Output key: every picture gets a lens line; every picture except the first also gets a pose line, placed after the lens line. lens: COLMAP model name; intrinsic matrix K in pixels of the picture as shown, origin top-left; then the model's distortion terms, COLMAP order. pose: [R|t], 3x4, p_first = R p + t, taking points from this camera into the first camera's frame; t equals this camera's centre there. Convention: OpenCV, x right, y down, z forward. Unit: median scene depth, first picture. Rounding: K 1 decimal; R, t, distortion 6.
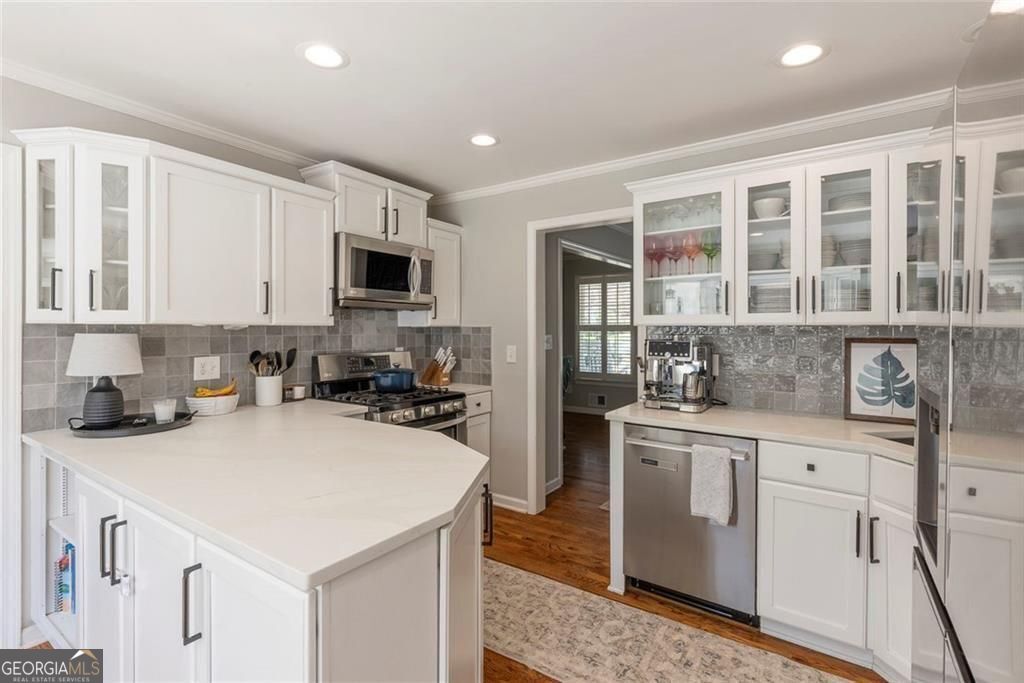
lens RADIAL K [[469.4, 0, 519.4], [0, 469.4, 327.7], [0, 0, 1]] dist [0.000864, -0.000271]
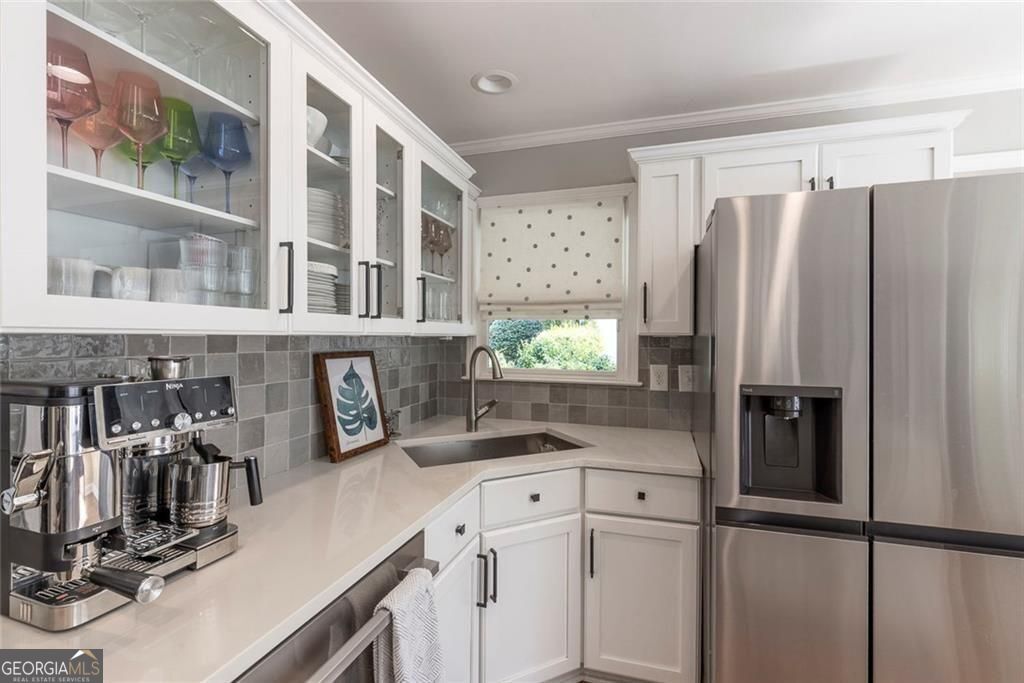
lens RADIAL K [[456.7, 0, 505.1], [0, 456.7, 338.4], [0, 0, 1]] dist [0.004251, -0.000894]
pose [[-0.293008, -0.004292, 0.956100, -0.070295], [-0.003735, 0.999987, 0.003345, -0.005036], [-0.956103, -0.002591, -0.293020, 0.956122]]
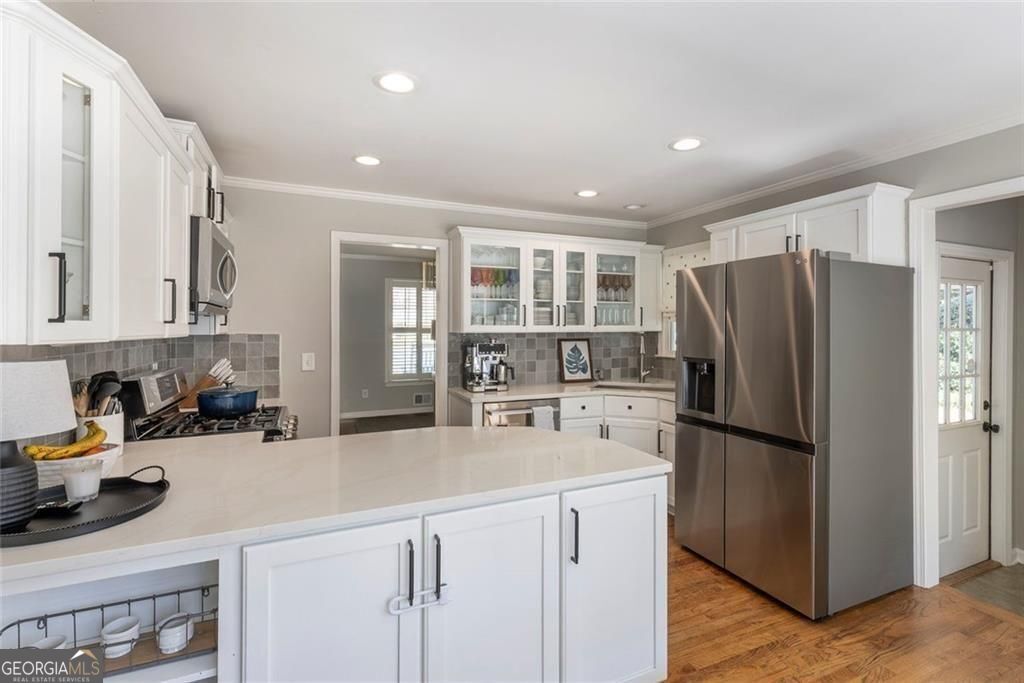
lens RADIAL K [[469.4, 0, 519.4], [0, 469.4, 327.7], [0, 0, 1]] dist [0.000864, -0.000271]
pose [[0.522798, -0.002439, 0.852453, -0.960762], [-0.001499, 0.999992, 0.003780, -0.029746], [-0.852455, -0.003254, 0.522790, 0.184493]]
